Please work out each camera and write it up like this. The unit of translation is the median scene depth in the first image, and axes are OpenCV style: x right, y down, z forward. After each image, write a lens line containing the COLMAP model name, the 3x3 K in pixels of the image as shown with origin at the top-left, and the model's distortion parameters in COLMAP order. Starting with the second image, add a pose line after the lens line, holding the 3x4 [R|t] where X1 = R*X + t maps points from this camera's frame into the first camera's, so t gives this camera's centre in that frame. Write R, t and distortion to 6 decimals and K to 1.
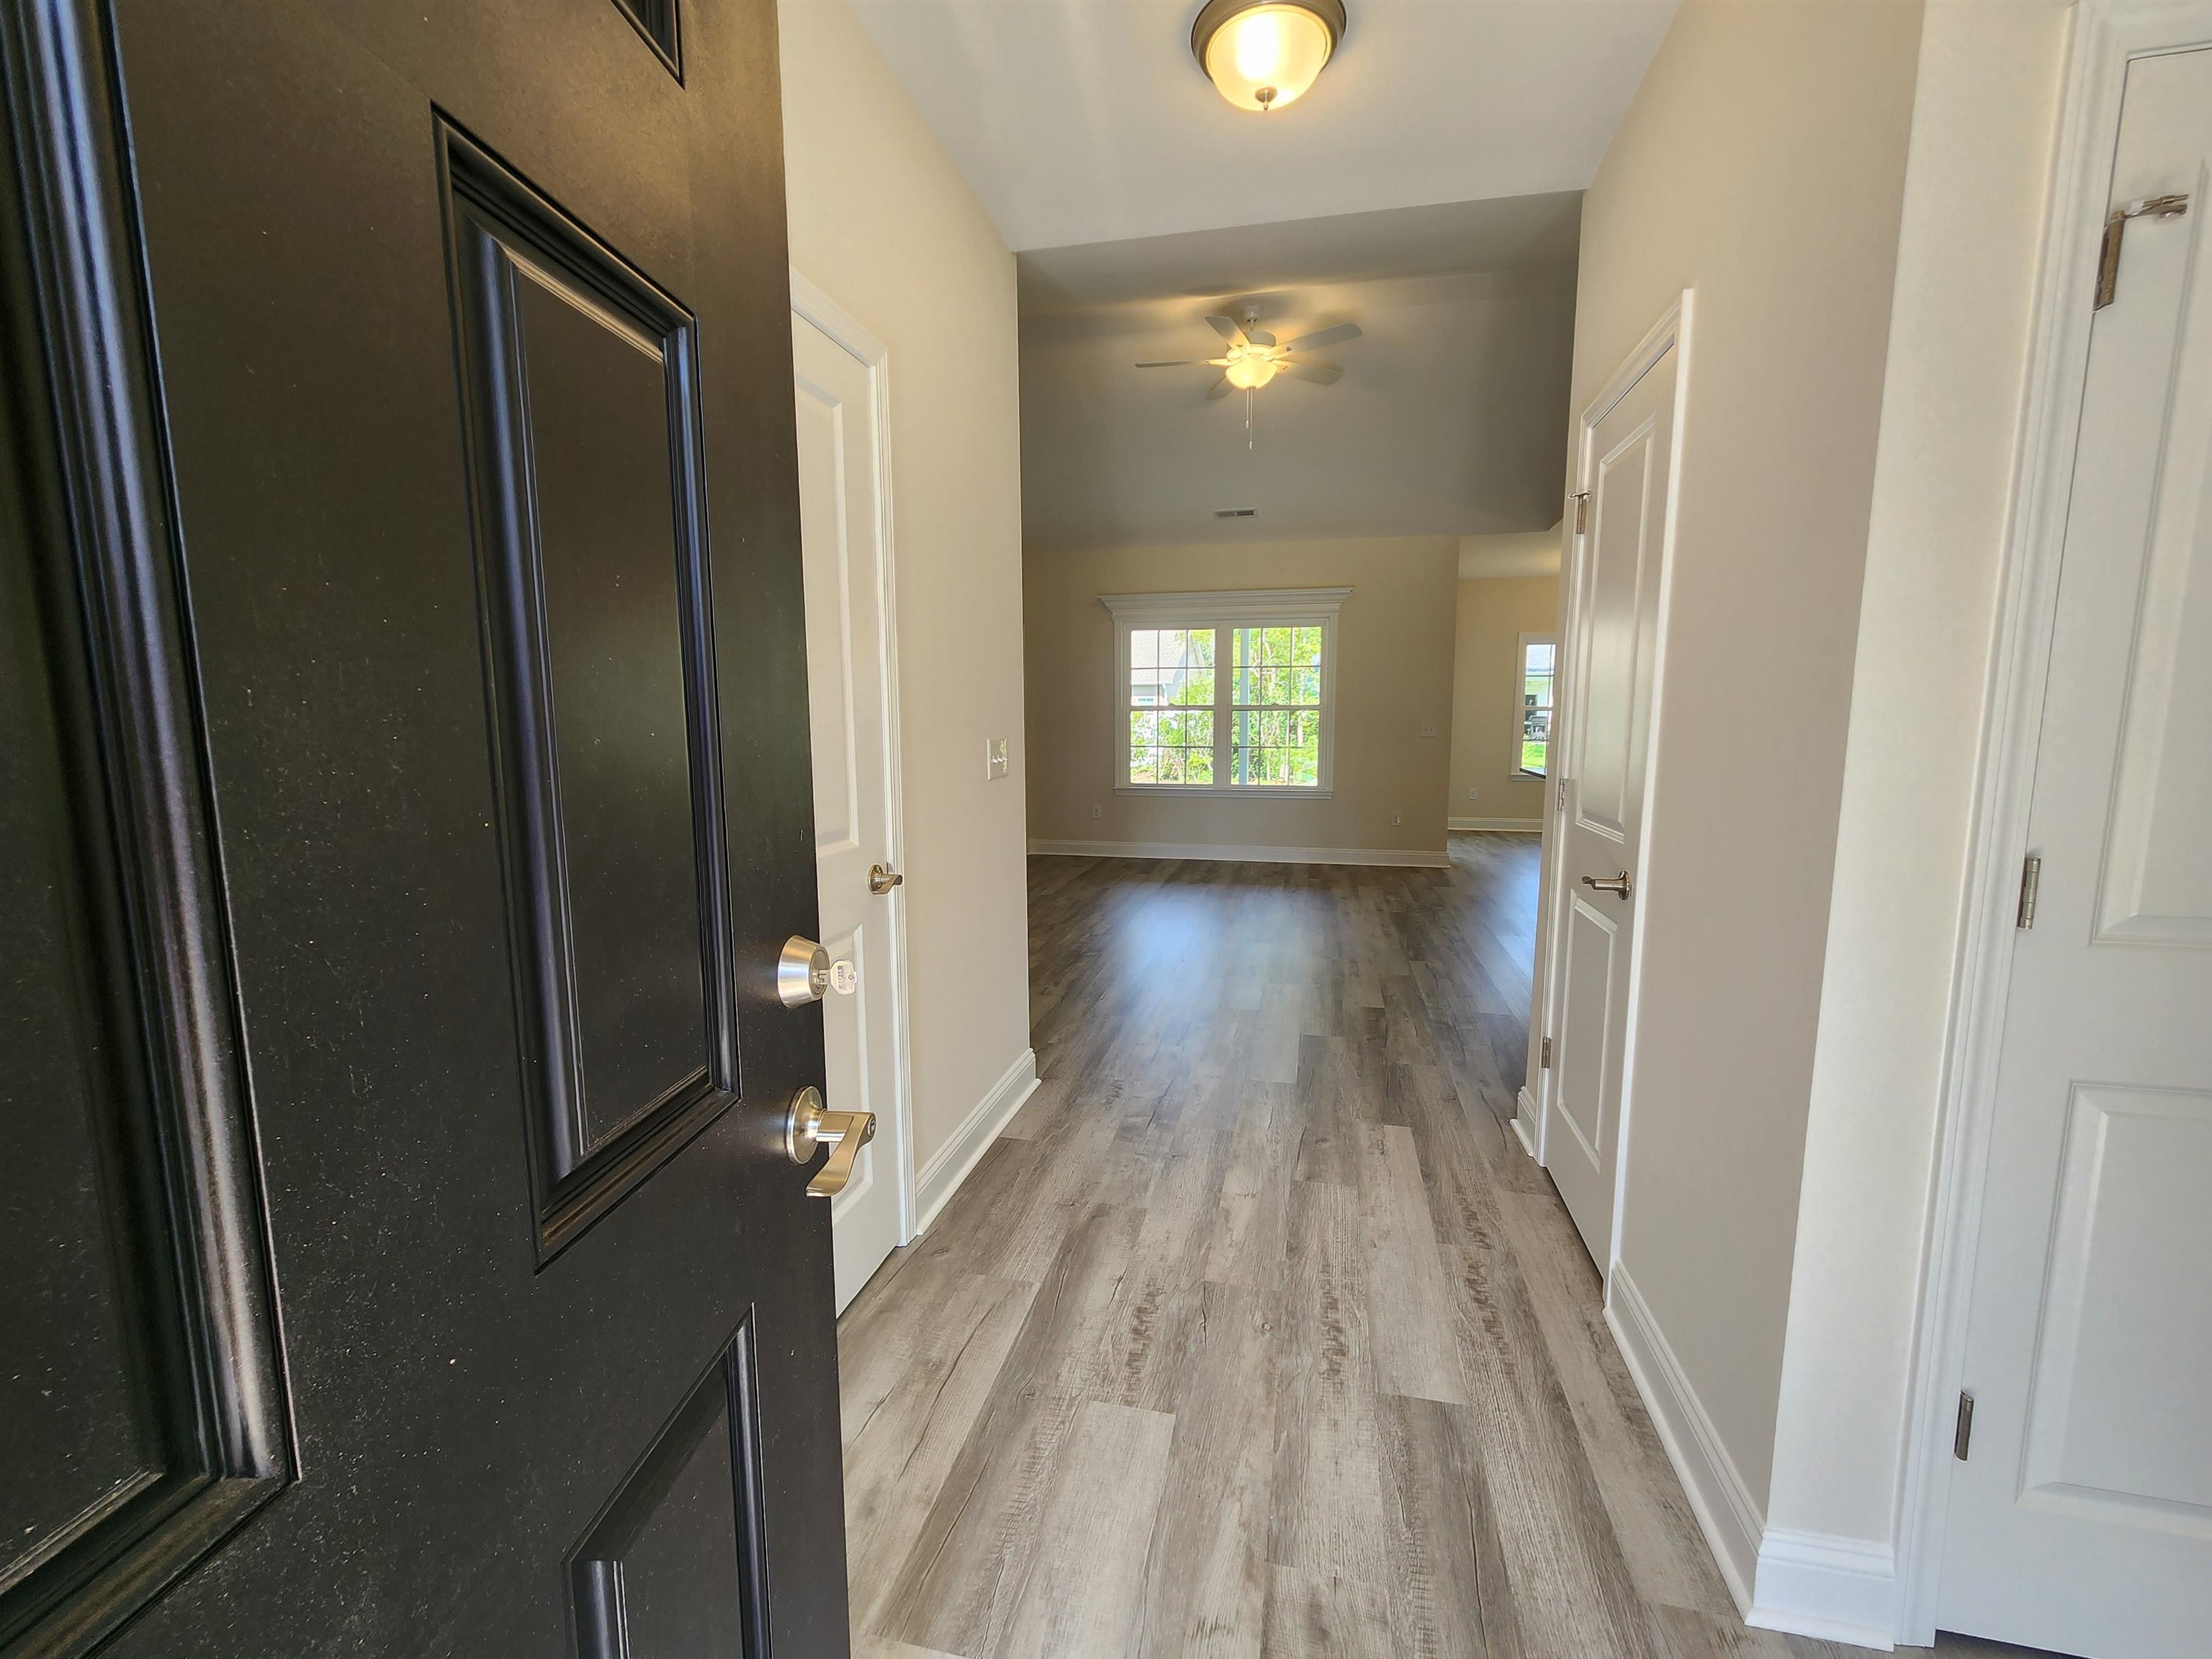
lens RADIAL K [[910.9, 0, 1114.9], [0, 910.9, 822.1], [0, 0, 1]] dist [0.003698, 0.000105]
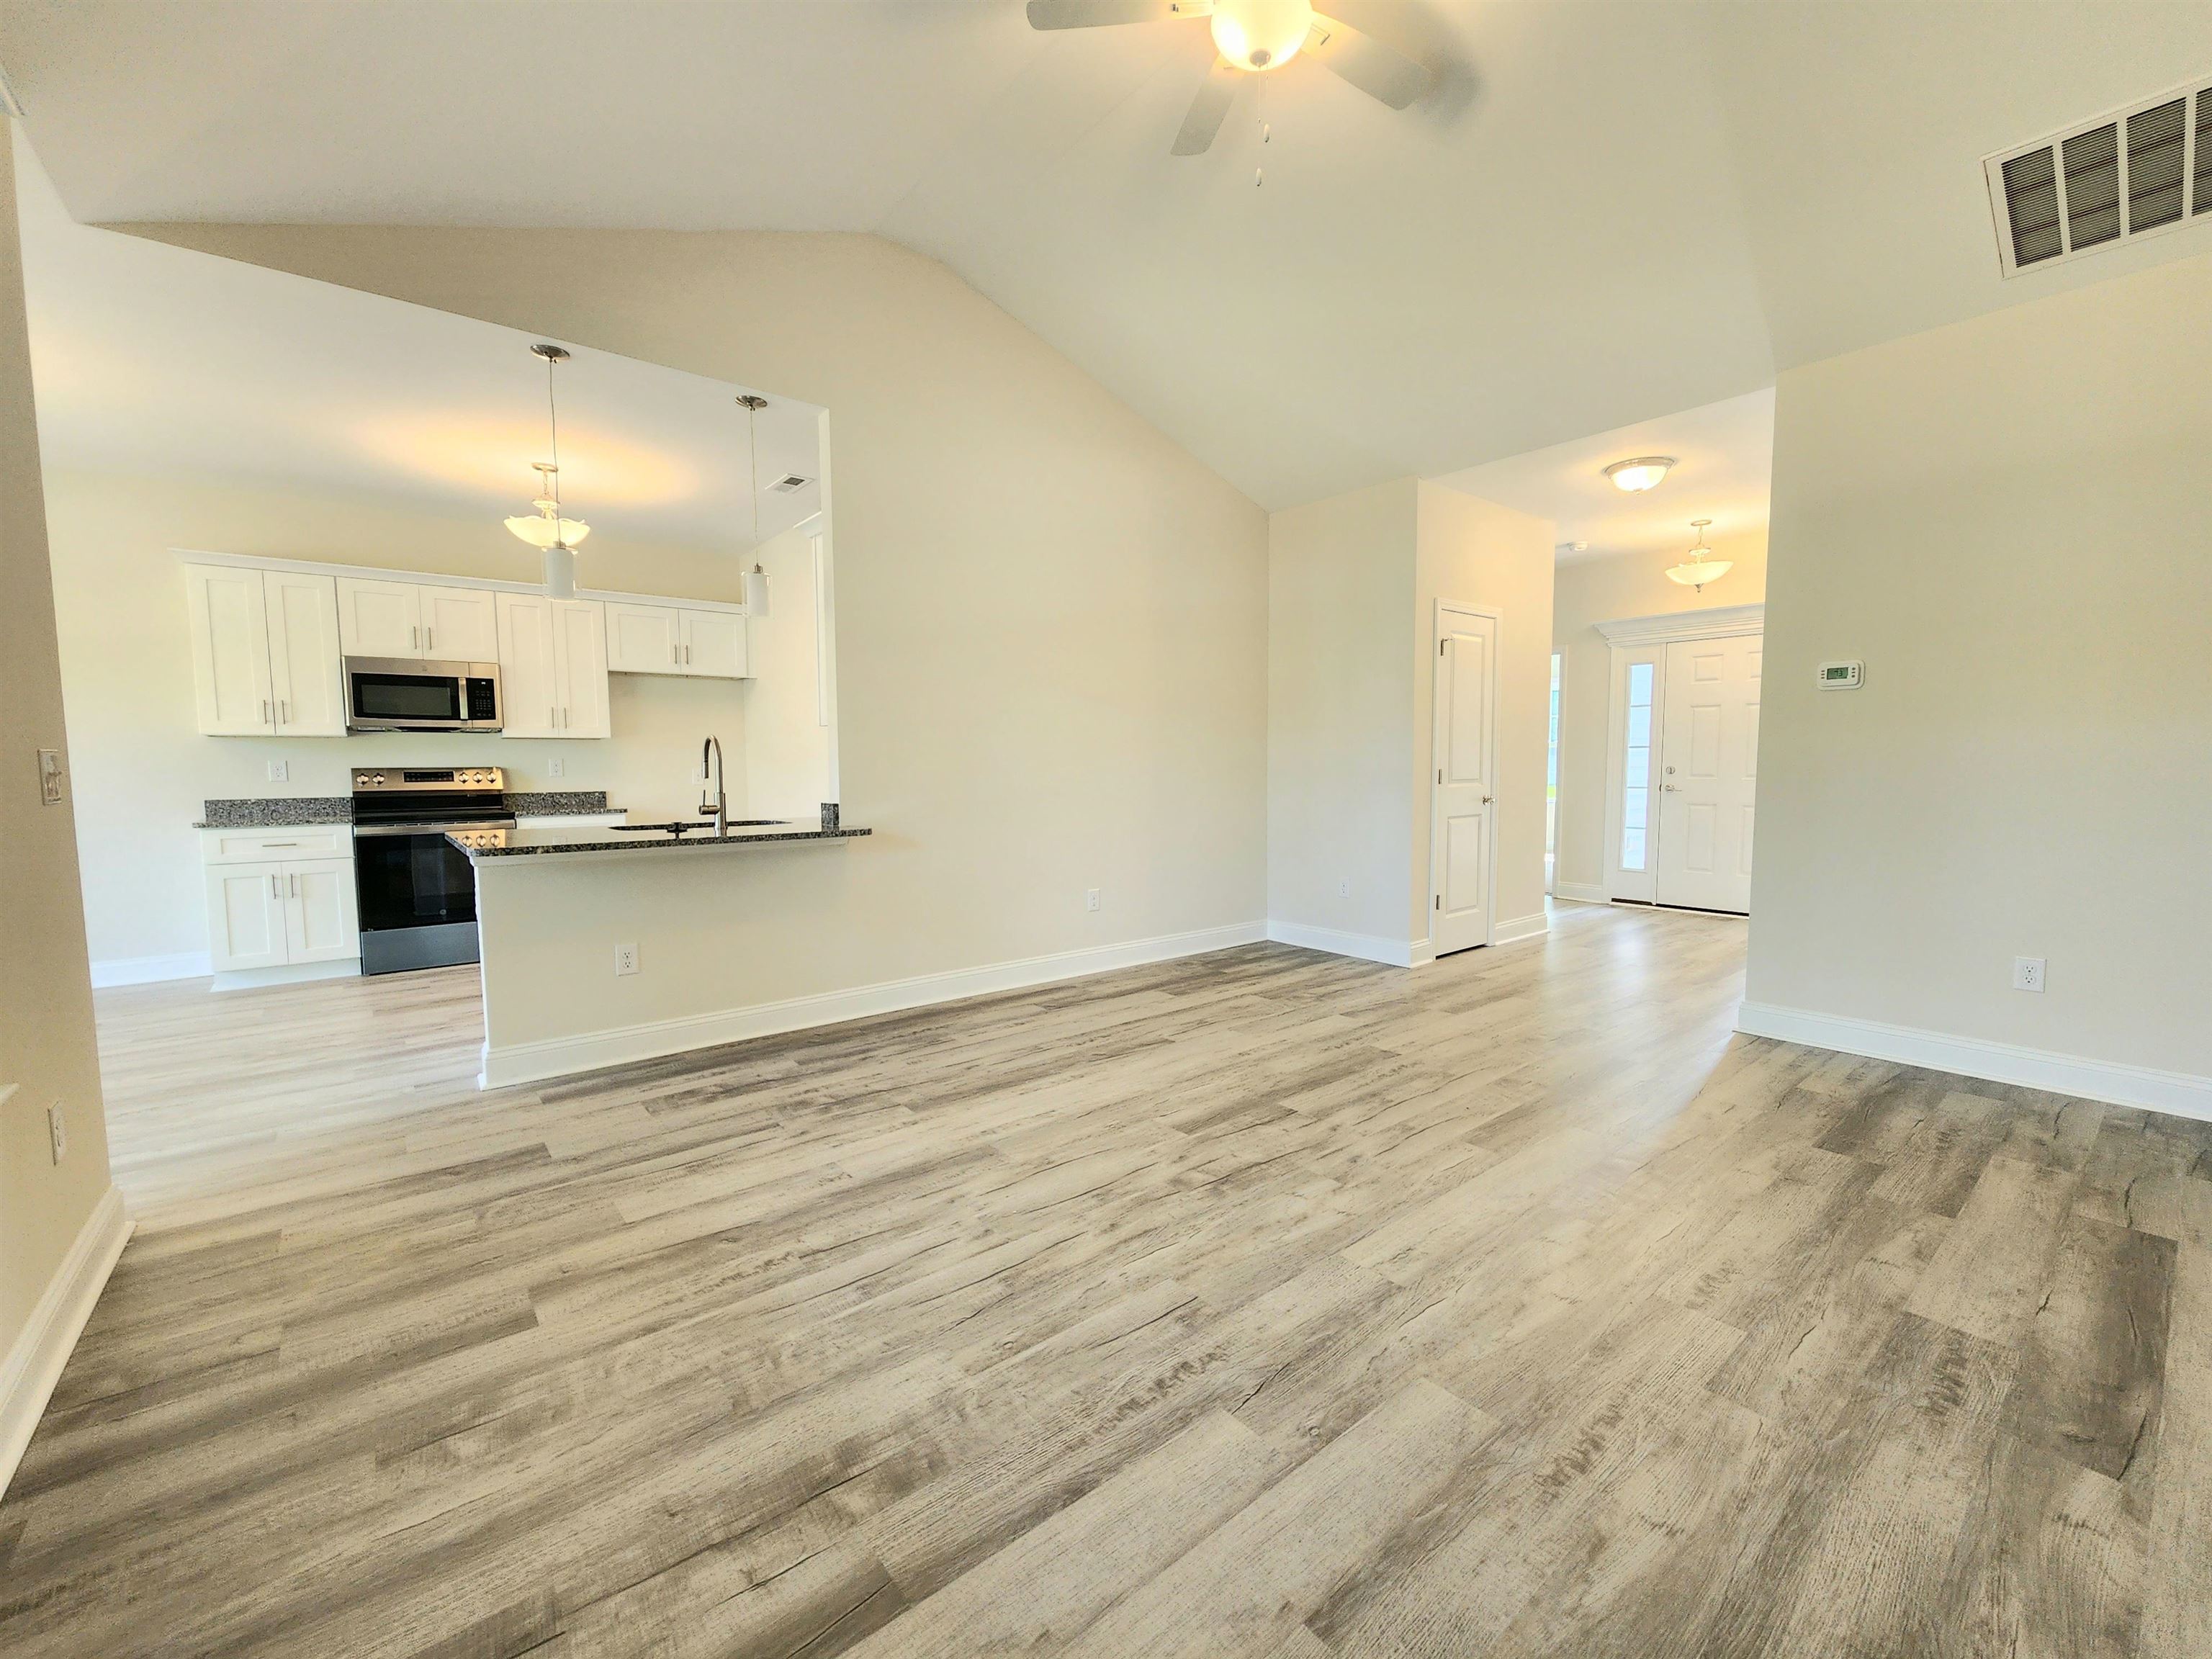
lens RADIAL K [[910.9, 0, 1116.5], [0, 910.9, 819.3], [0, 0, 1]] dist [0.003698, 0.000105]
pose [[-0.787479, -0.033439, 0.615433, -0.067245], [0.082487, 0.983826, 0.159003, -0.098534], [-0.610796, 0.175977, -0.771984, 0.952134]]
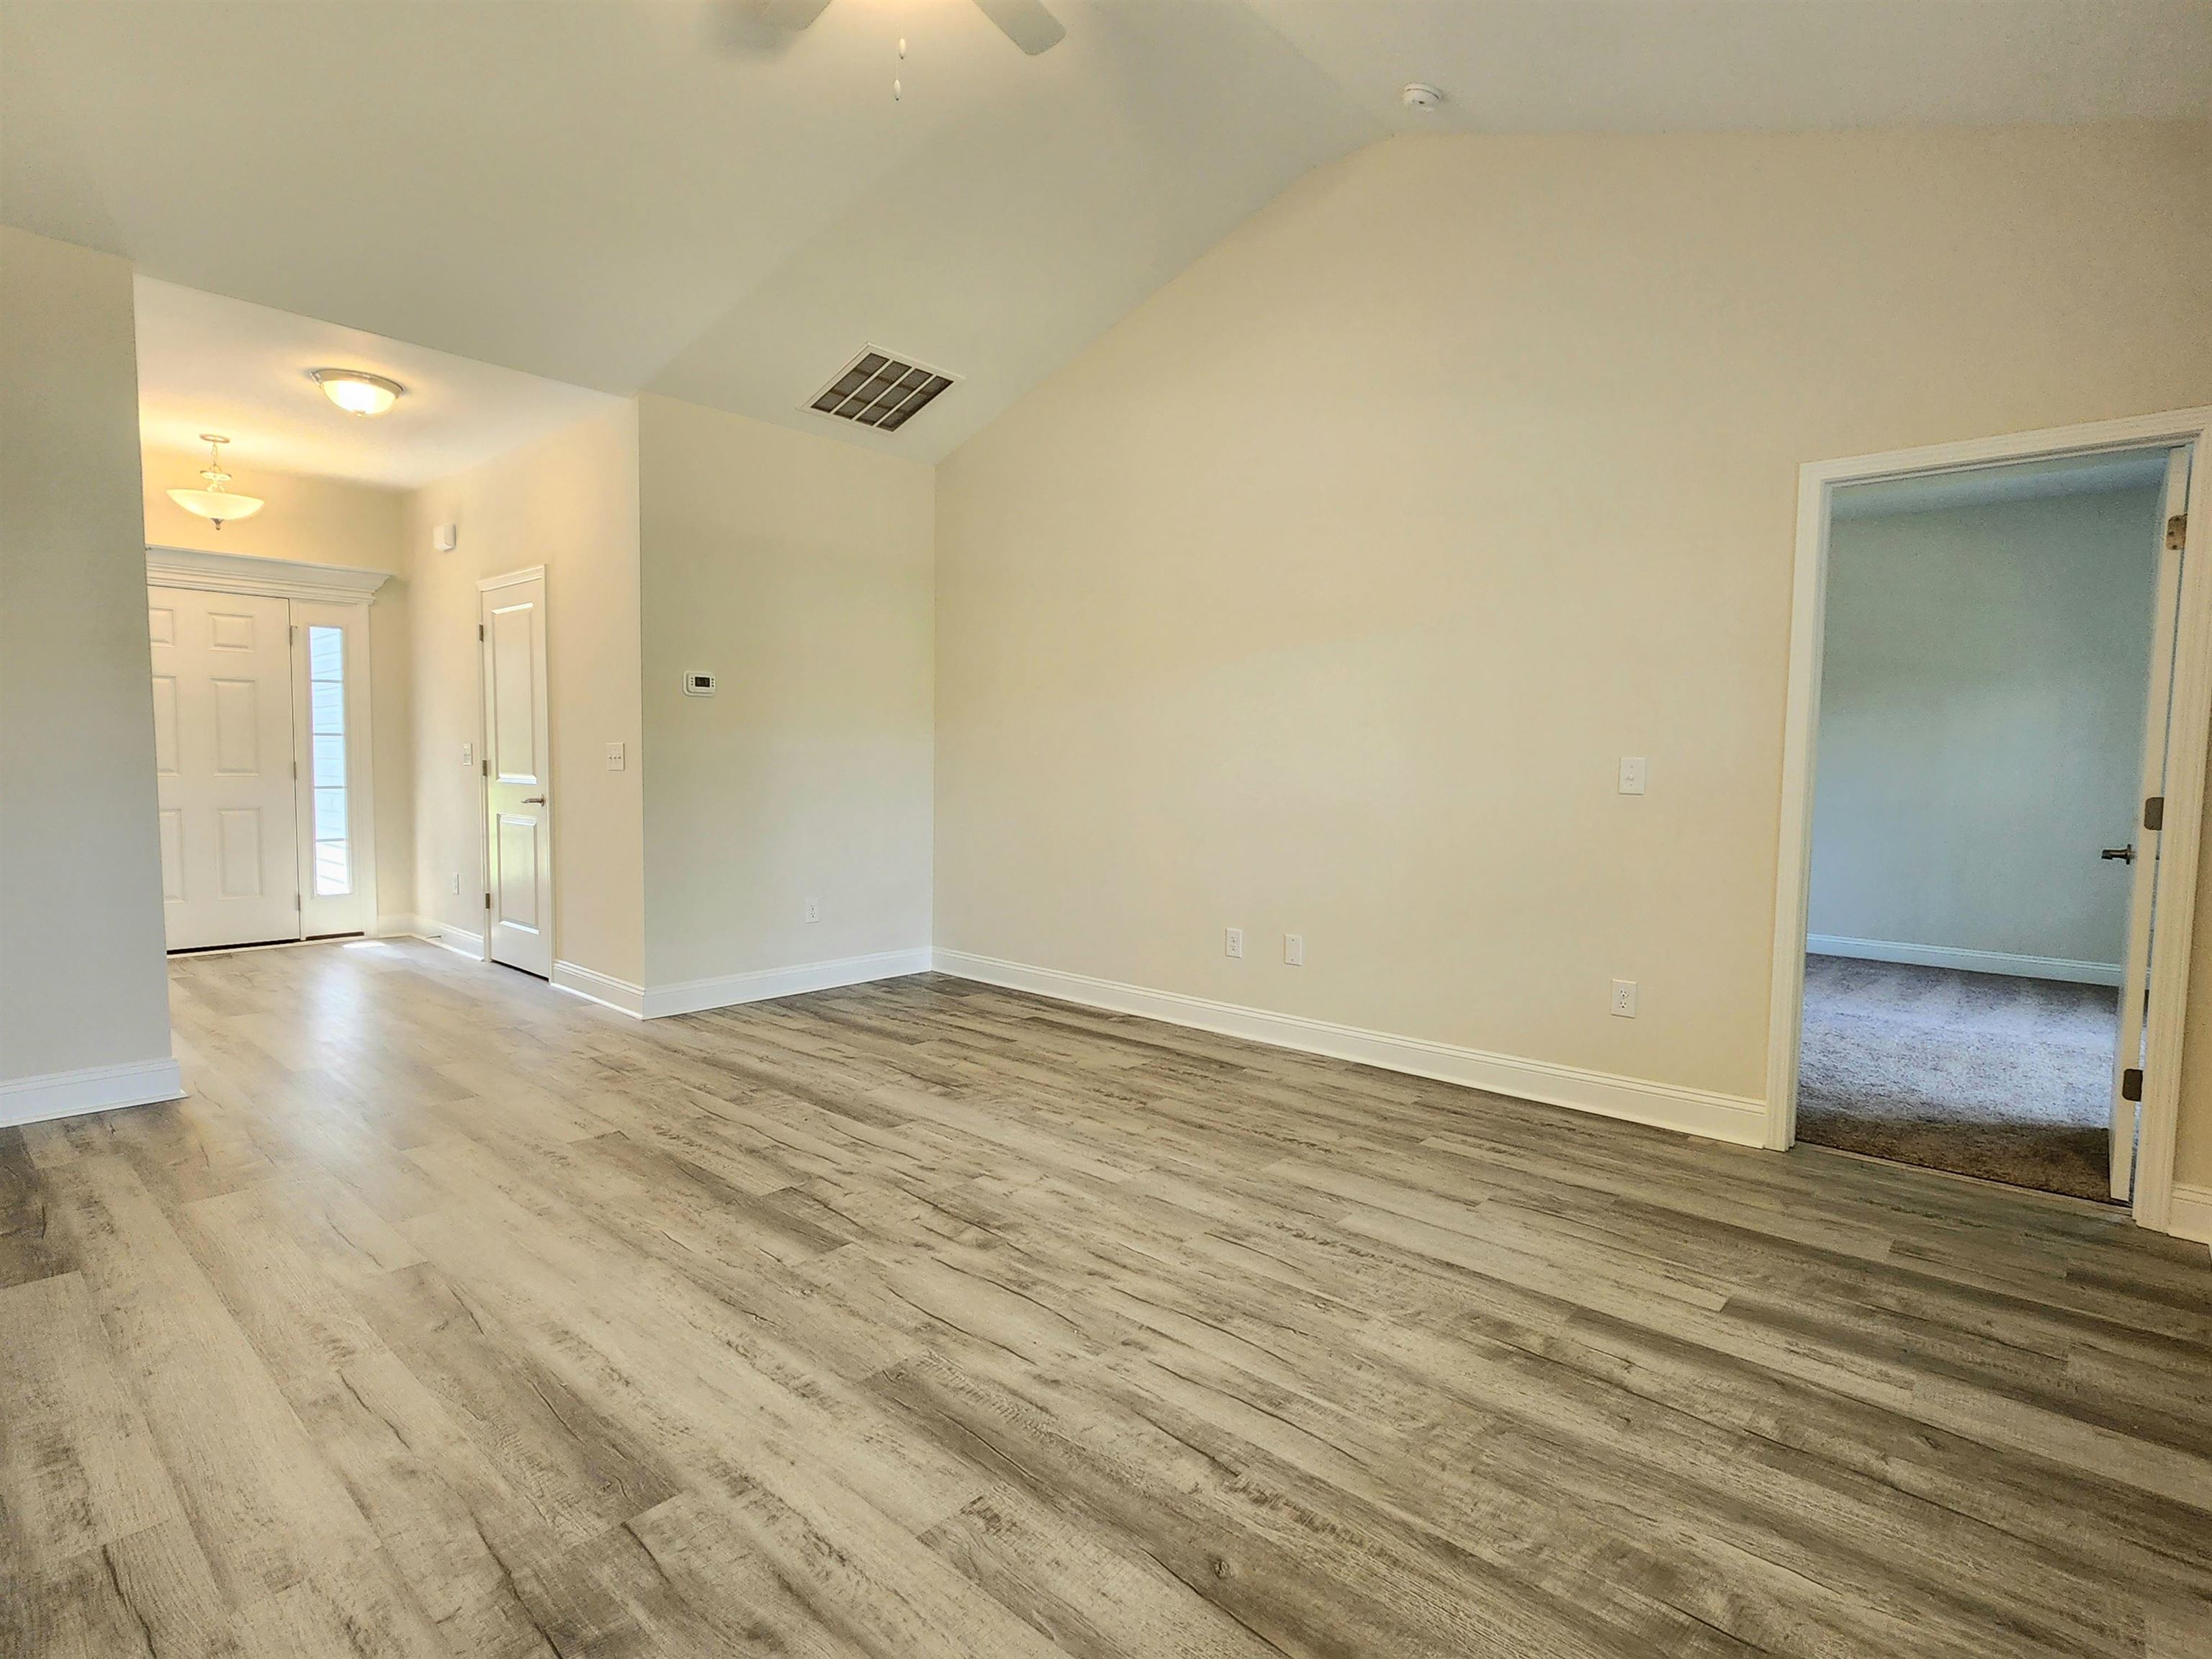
lens RADIAL K [[1119.9, 0, 1102.9], [0, 1119.9, 833.5], [0, 0, 1]] dist [0.003147, -0.000419]
pose [[-0.494405, 0.053237, -0.867600, 0.365638], [-0.119209, 0.984539, 0.128345, -0.092403], [0.861018, 0.166880, -0.480415, 0.890461]]
